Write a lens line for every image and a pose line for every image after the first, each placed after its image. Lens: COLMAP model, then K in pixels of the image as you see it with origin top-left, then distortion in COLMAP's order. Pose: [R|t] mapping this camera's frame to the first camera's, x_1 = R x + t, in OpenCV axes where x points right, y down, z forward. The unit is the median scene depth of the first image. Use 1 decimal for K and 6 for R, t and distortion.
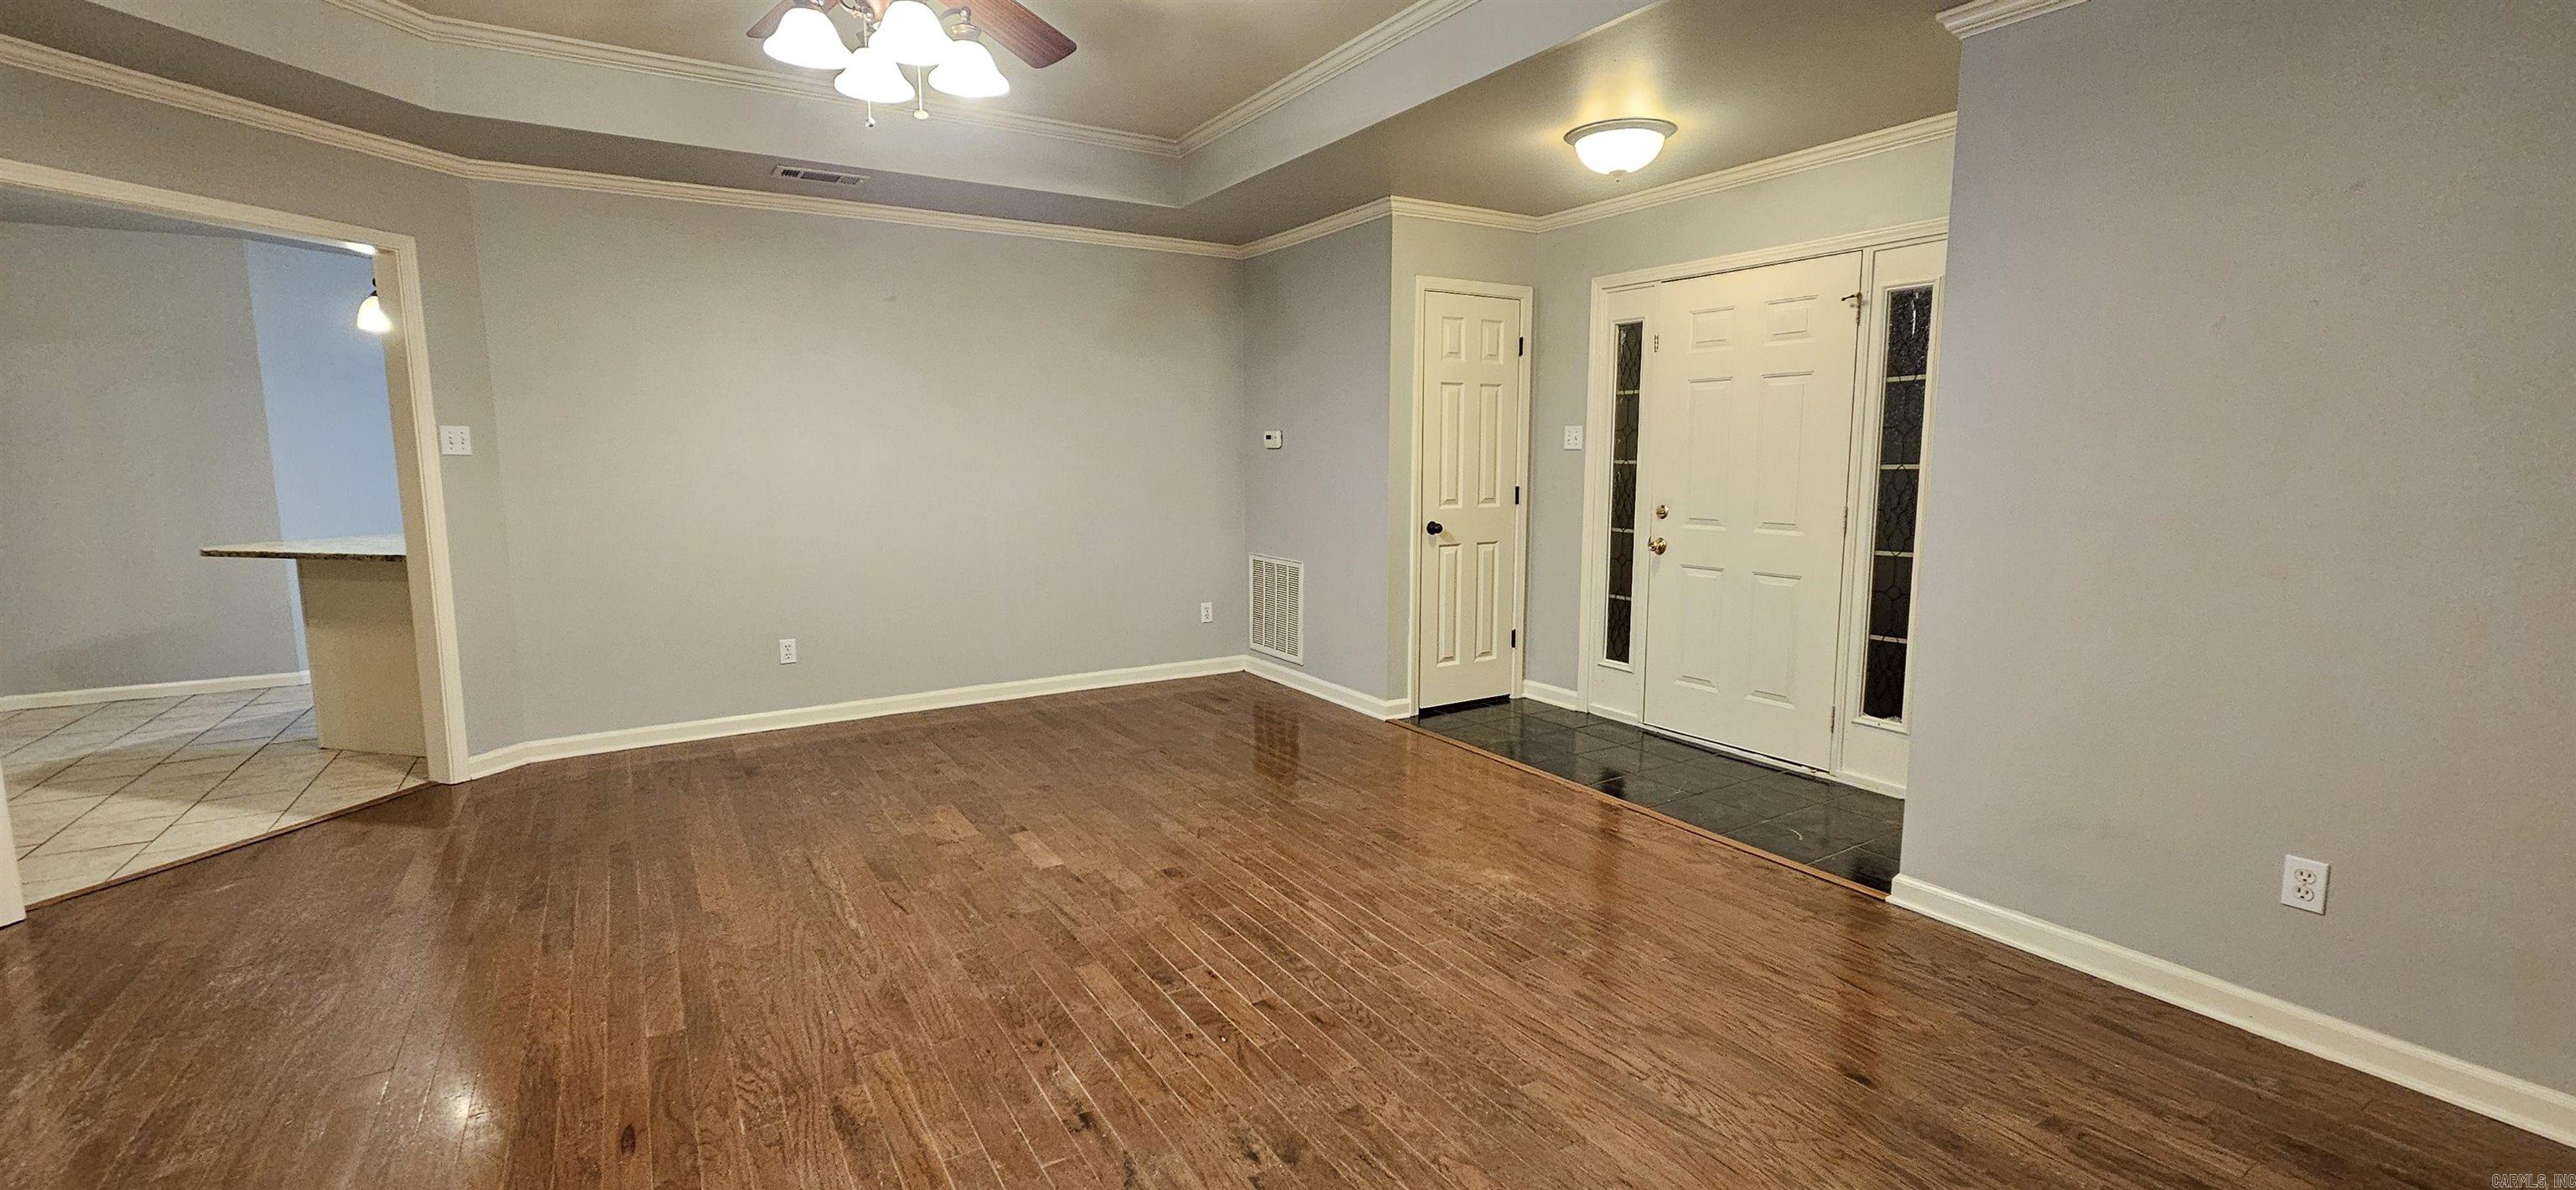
lens RADIAL K [[1055.3, 0, 1283.7], [0, 1055.3, 586.5], [0, 0, 1]] dist [0.001470, -0.000022]
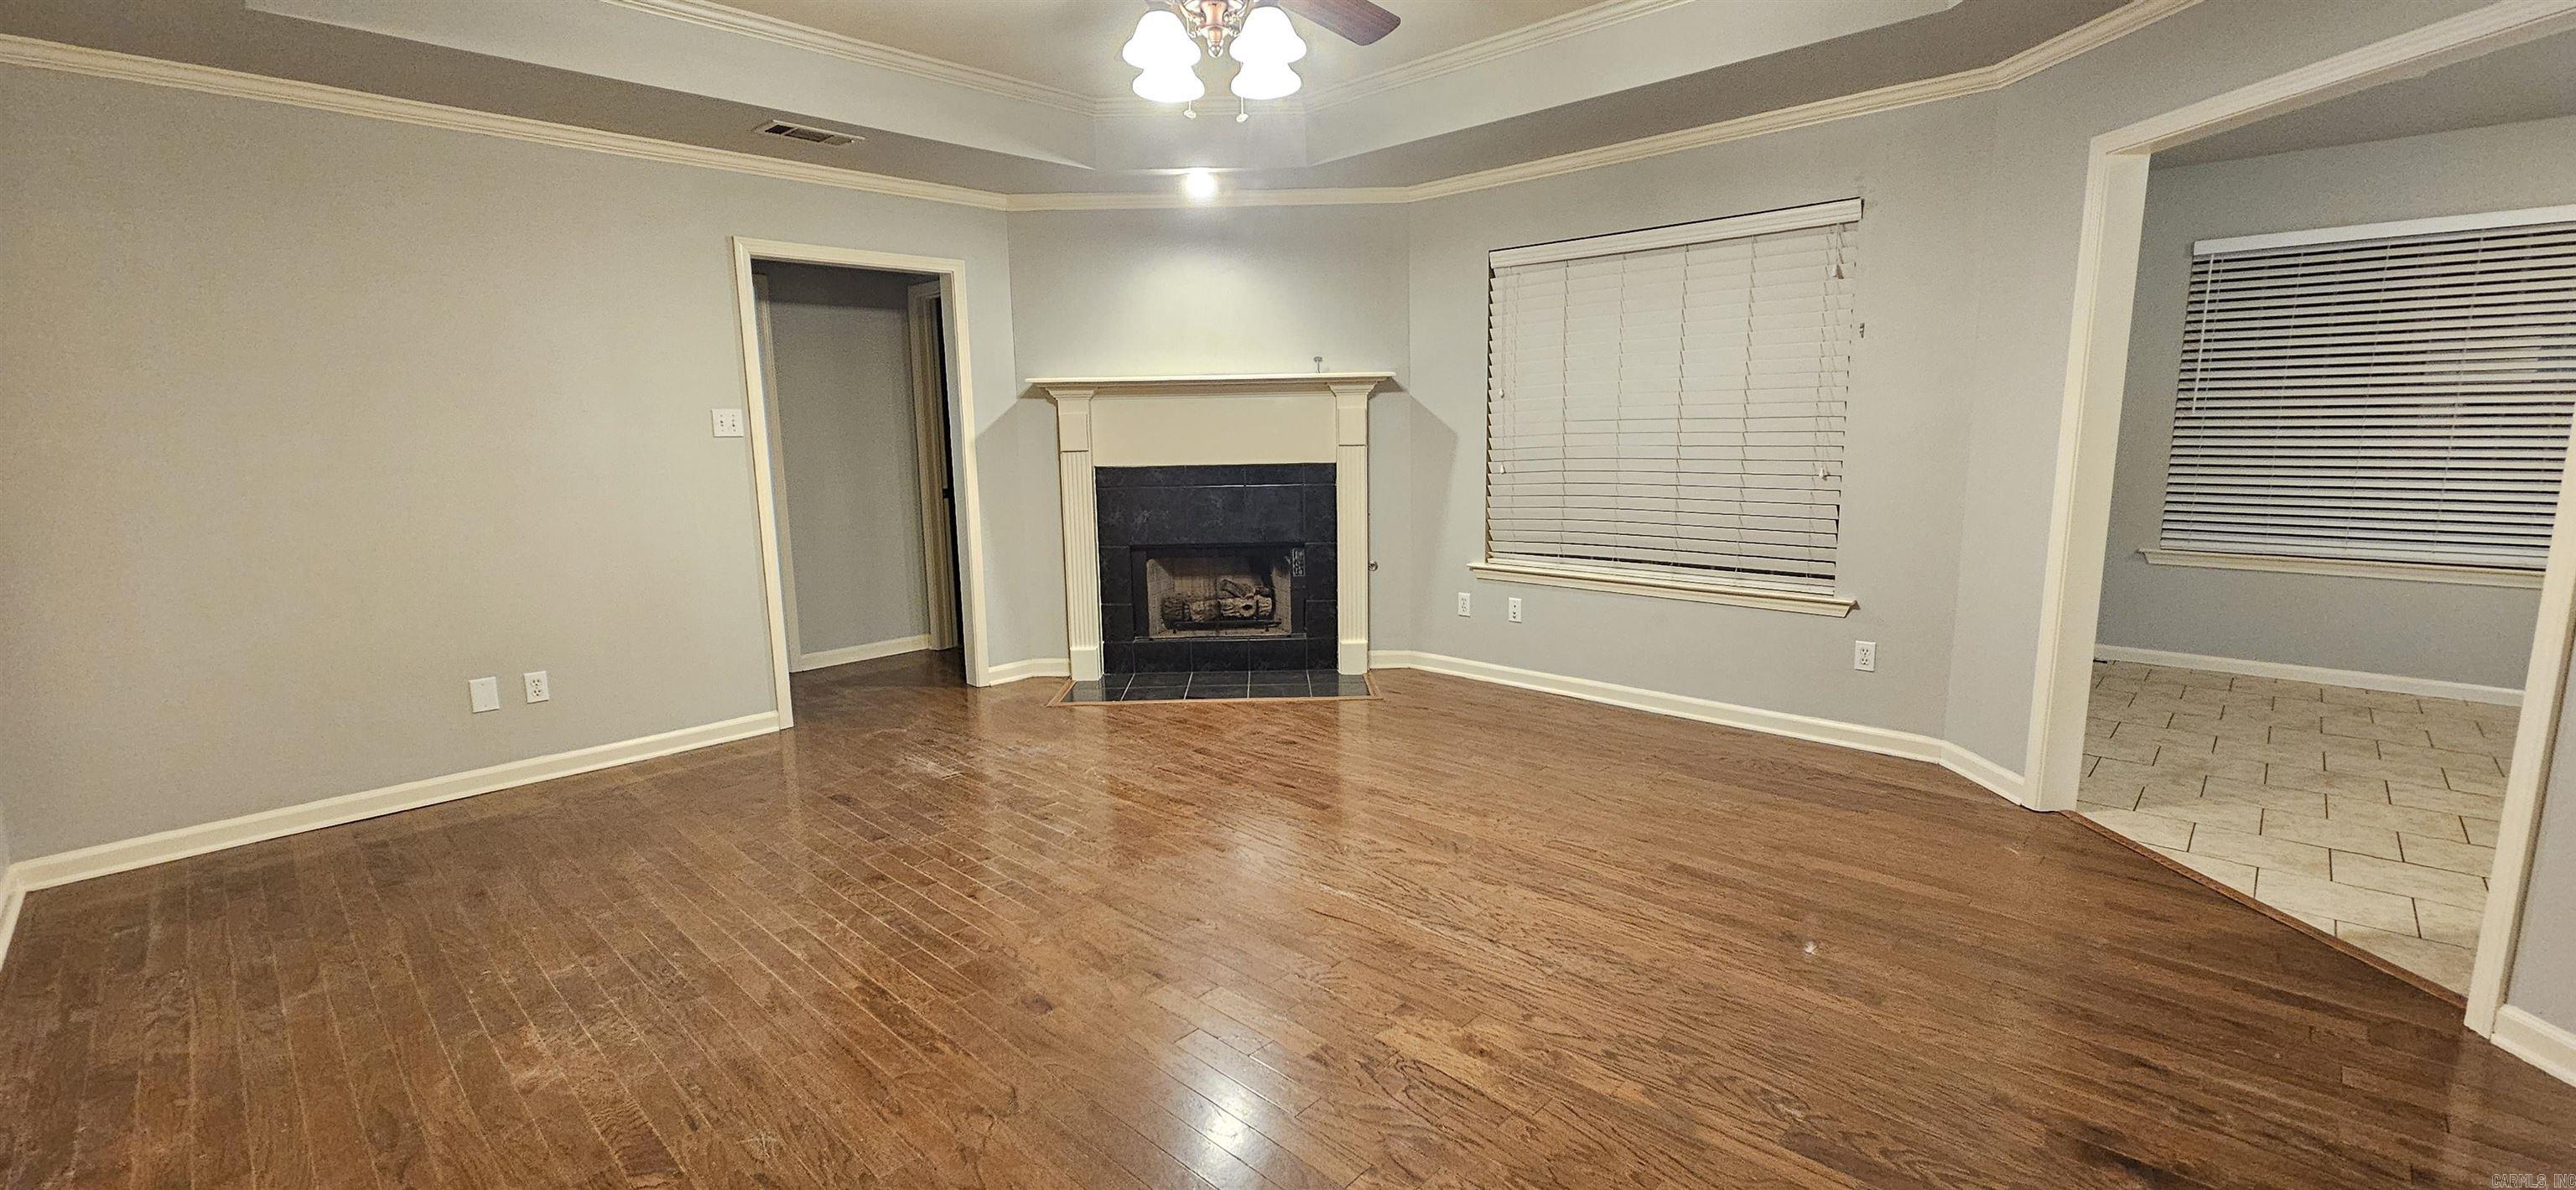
lens RADIAL K [[1055.3, 0, 1283.7], [0, 1055.3, 586.5], [0, 0, 1]] dist [0.001470, -0.000022]
pose [[-0.968395, 0.058825, -0.242385, -0.117851], [-0.012265, 0.959384, 0.281835, -0.235589], [0.249119, 0.275900, -0.928342, 1.767522]]
